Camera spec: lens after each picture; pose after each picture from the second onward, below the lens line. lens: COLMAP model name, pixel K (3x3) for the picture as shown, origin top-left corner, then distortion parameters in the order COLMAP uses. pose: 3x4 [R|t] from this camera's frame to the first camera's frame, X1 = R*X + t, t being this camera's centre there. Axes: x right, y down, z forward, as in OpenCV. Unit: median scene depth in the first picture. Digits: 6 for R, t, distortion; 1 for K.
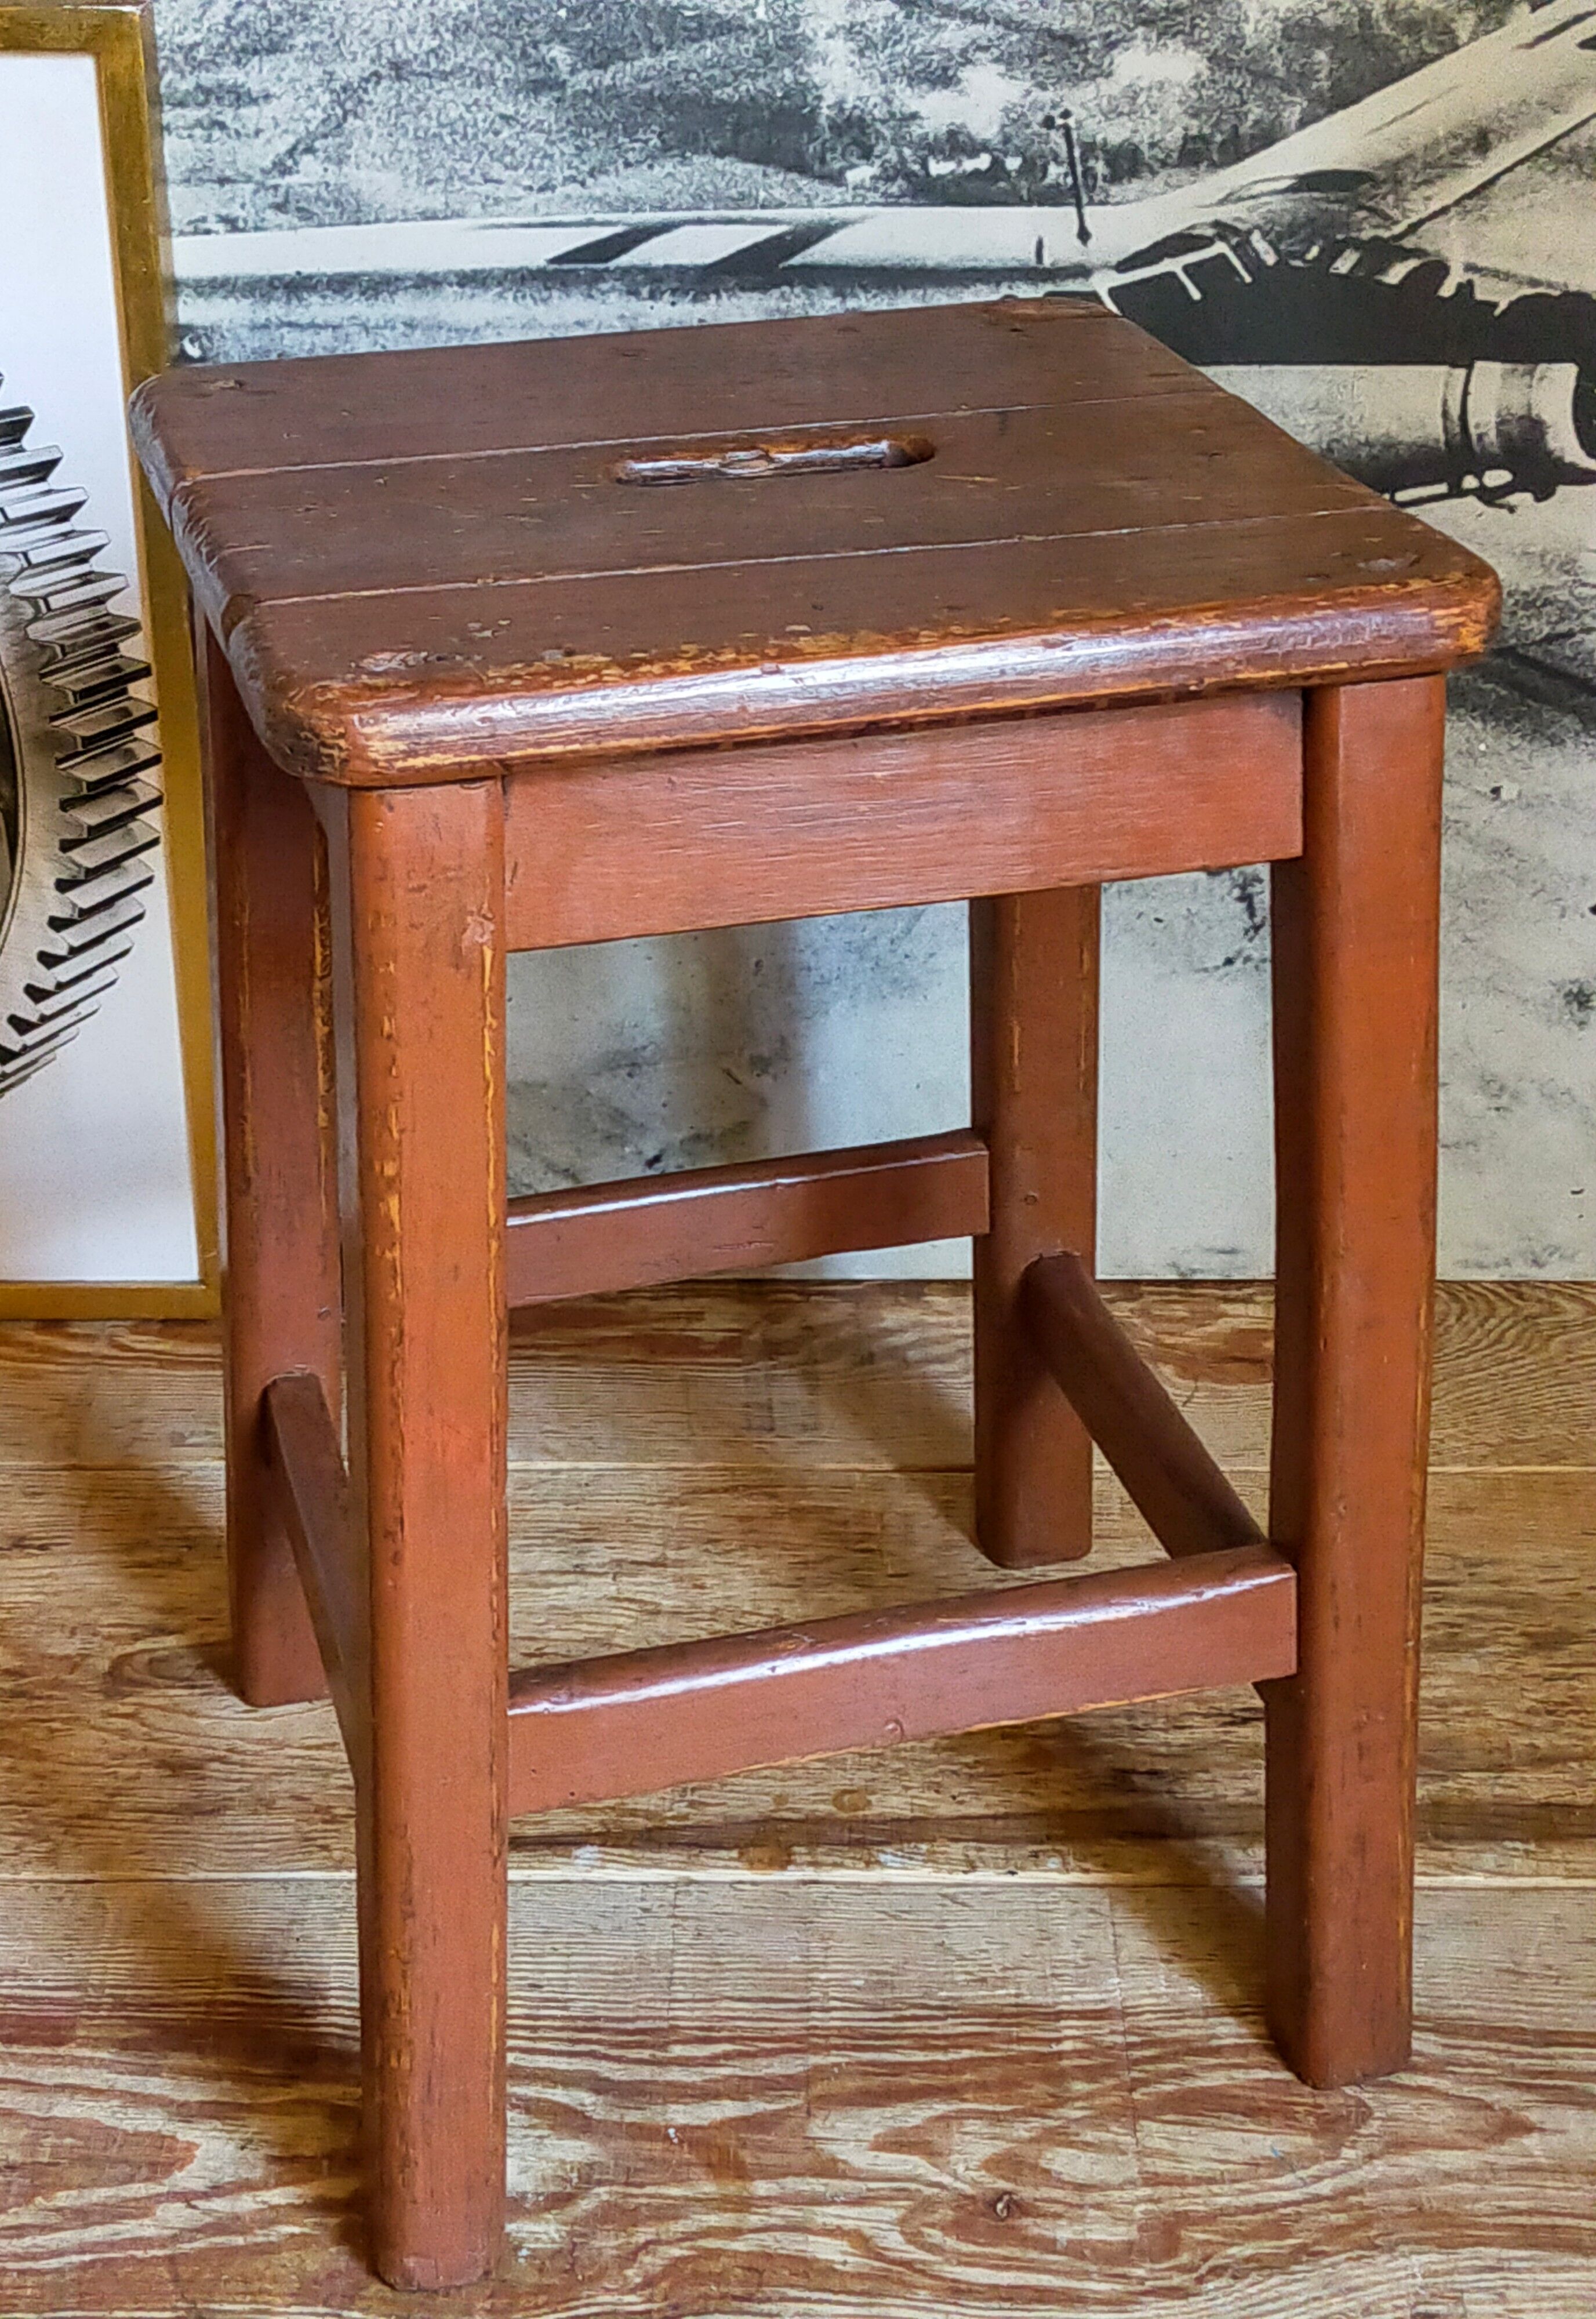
lens RADIAL K [[3434.3, 0, 740.2], [0, 3434.3, 1160.1], [0, 0, 1]] dist [0.126698, -0.178419]
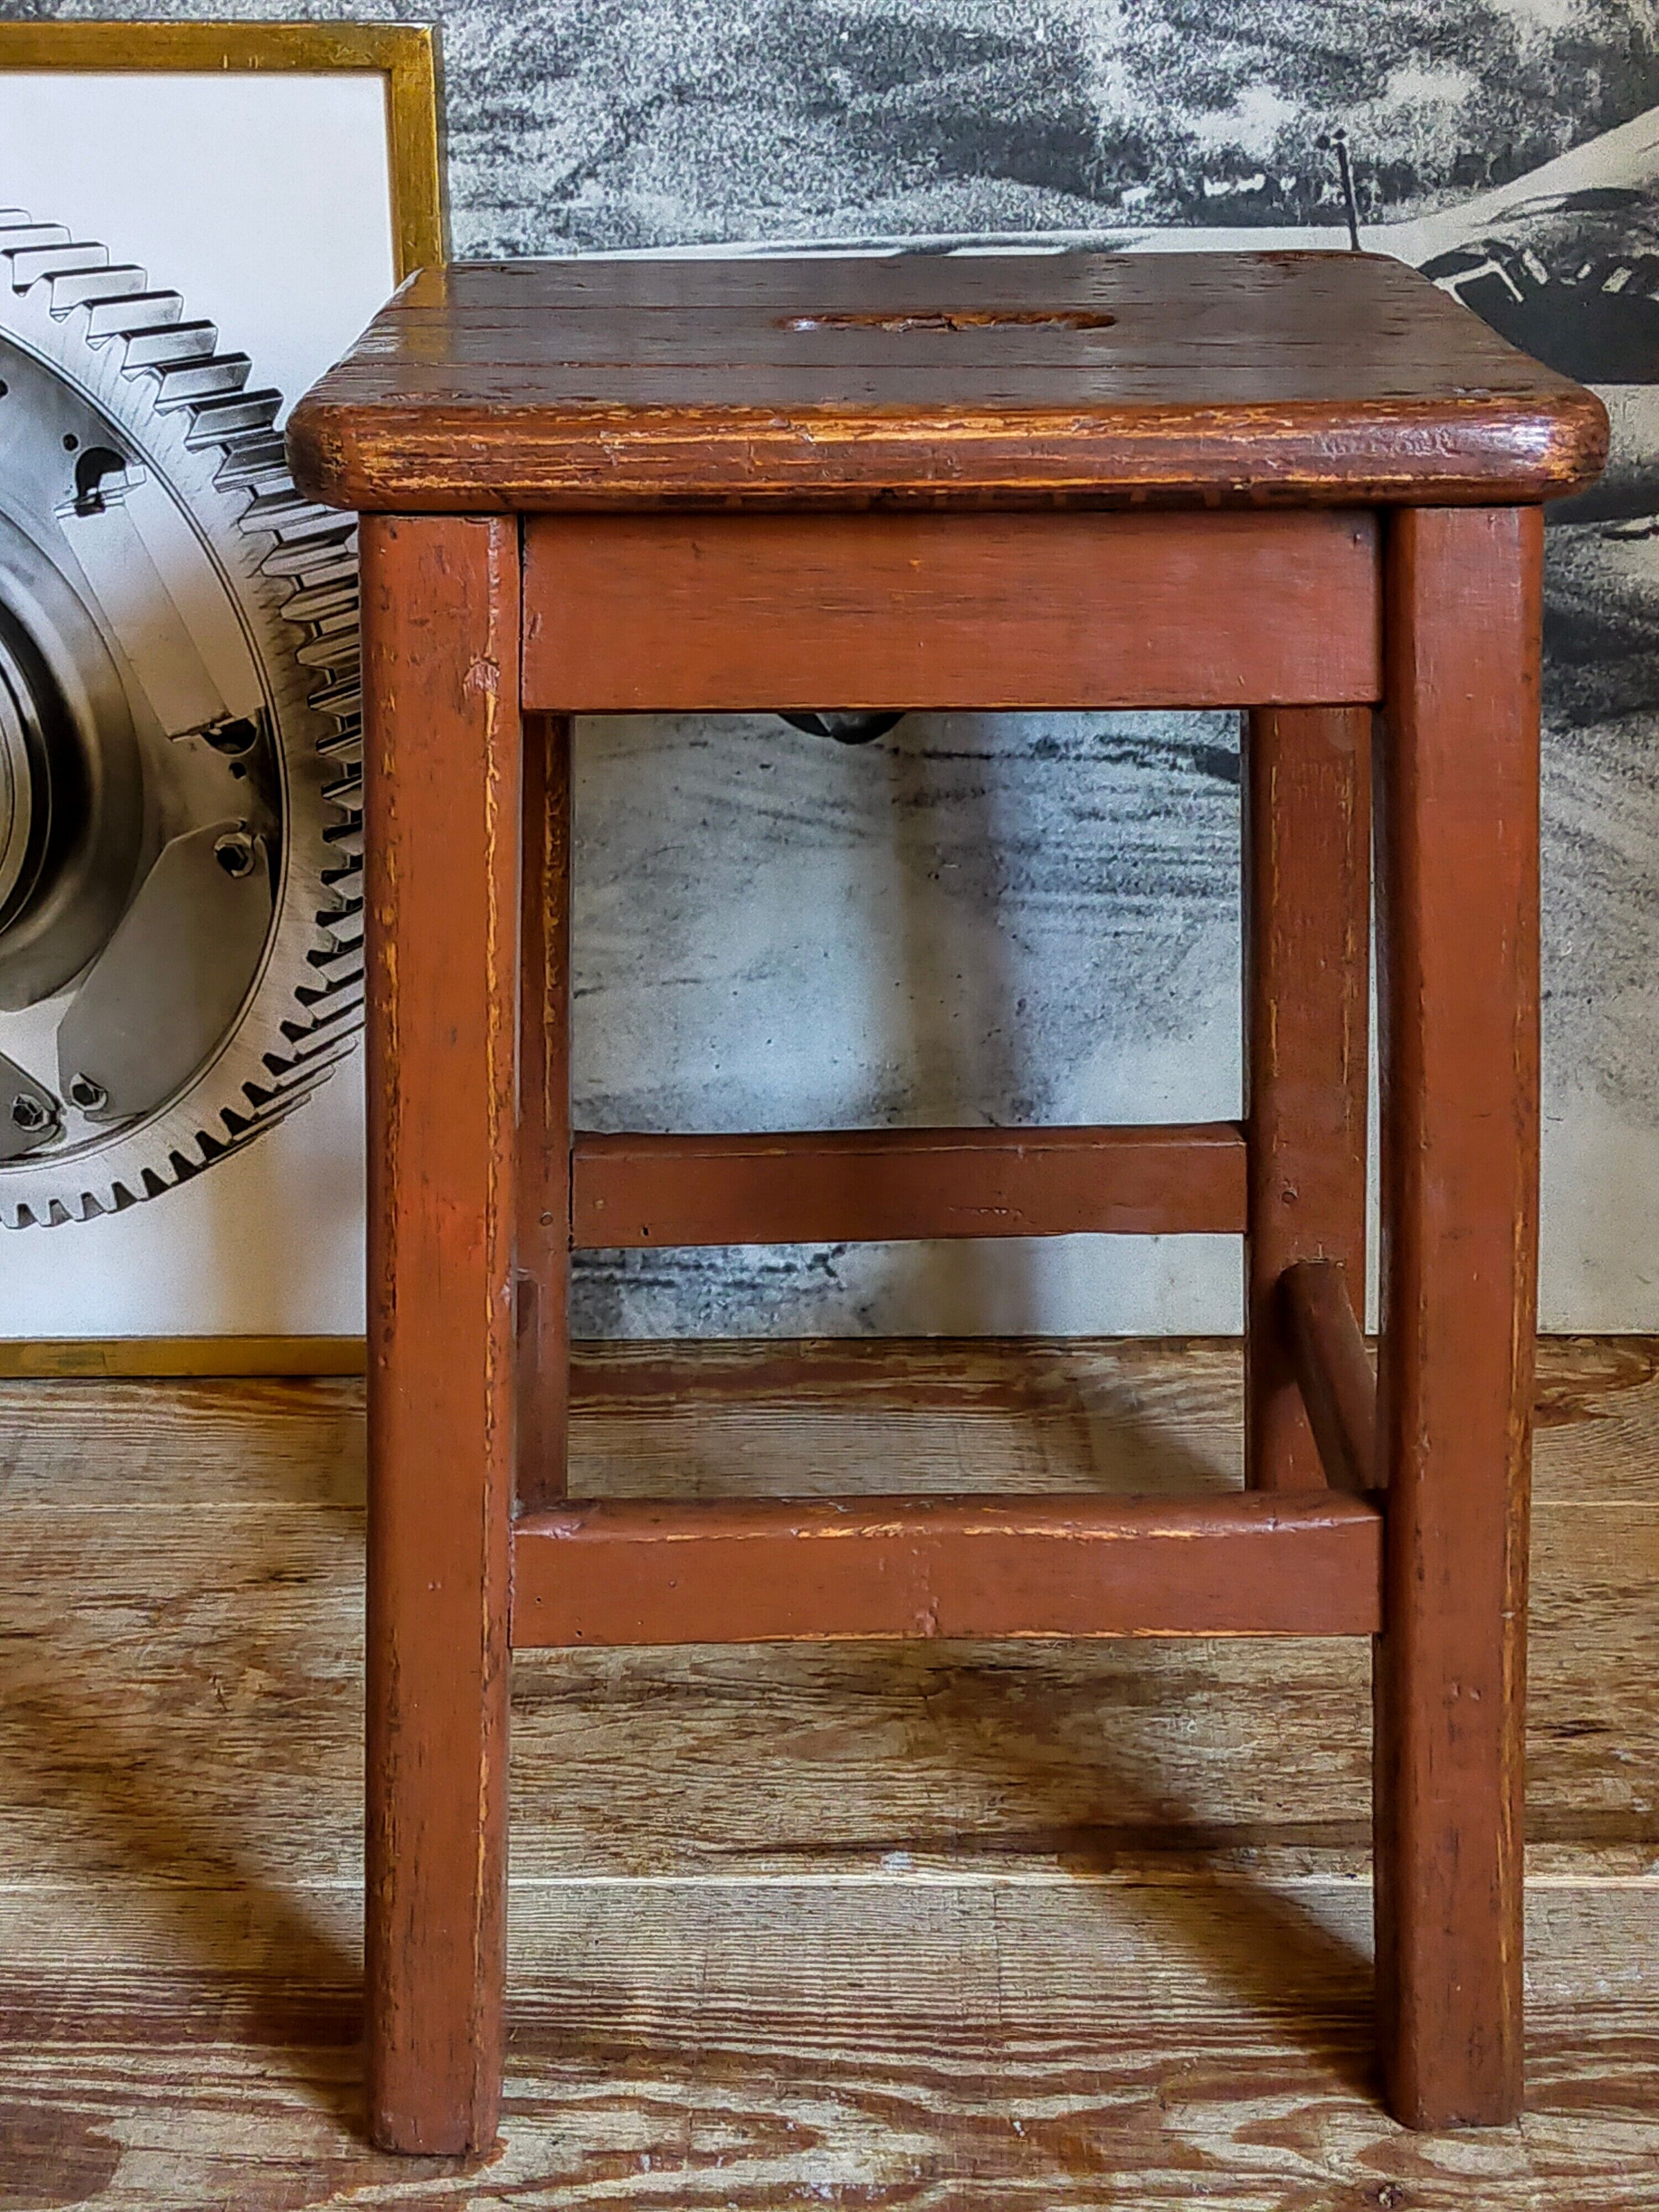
lens RADIAL K [[3291.4, 0, 842.8], [0, 3291.4, 1117.7], [0, 0, 1]] dist [0.128171, -0.211995]
pose [[0.999964, -0.003727, 0.007641, -0.069683], [0.004609, 0.992893, -0.118920, 0.114585], [-0.007144, 0.118951, 0.992874, 0.083720]]
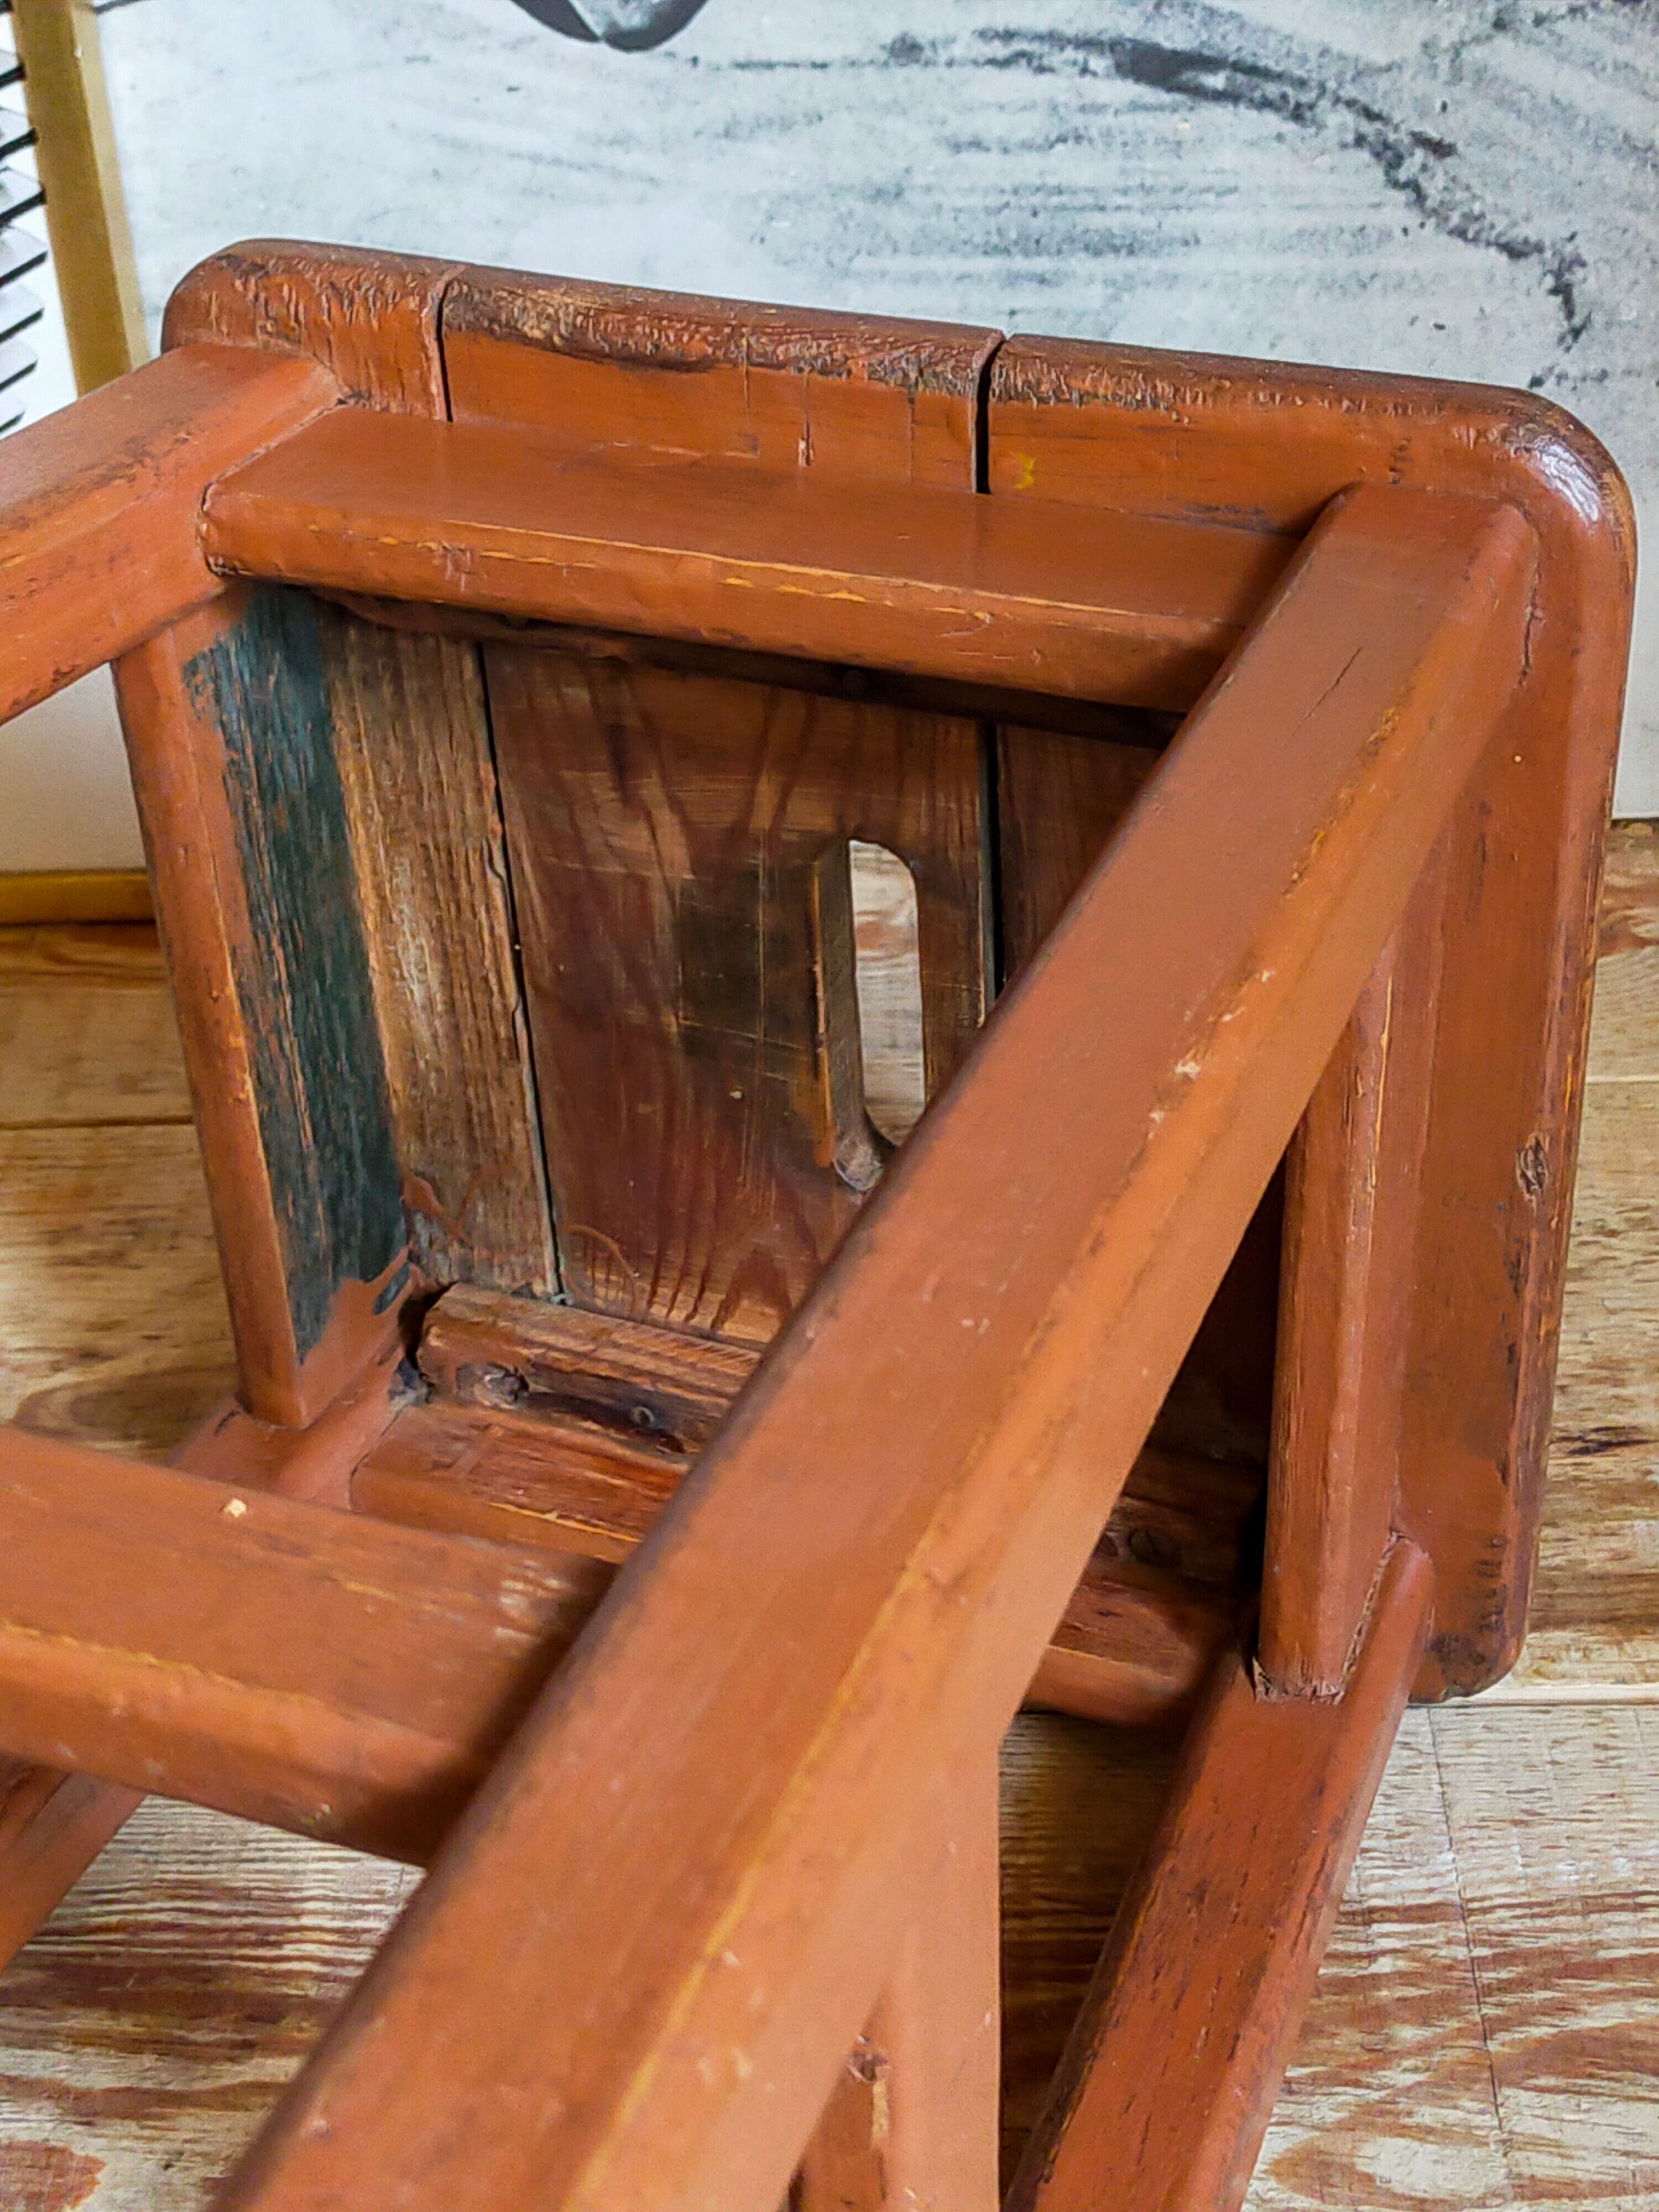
lens RADIAL K [[3314.4, 0, 842.4], [0, 3314.4, 1102.3], [0, 0, 1]] dist [0.126989, -0.205708]
pose [[0.999359, -0.030693, -0.018401, 0.005480], [0.032622, 0.992737, 0.115796, 0.008358], [0.014713, -0.116322, 0.993103, 0.364641]]
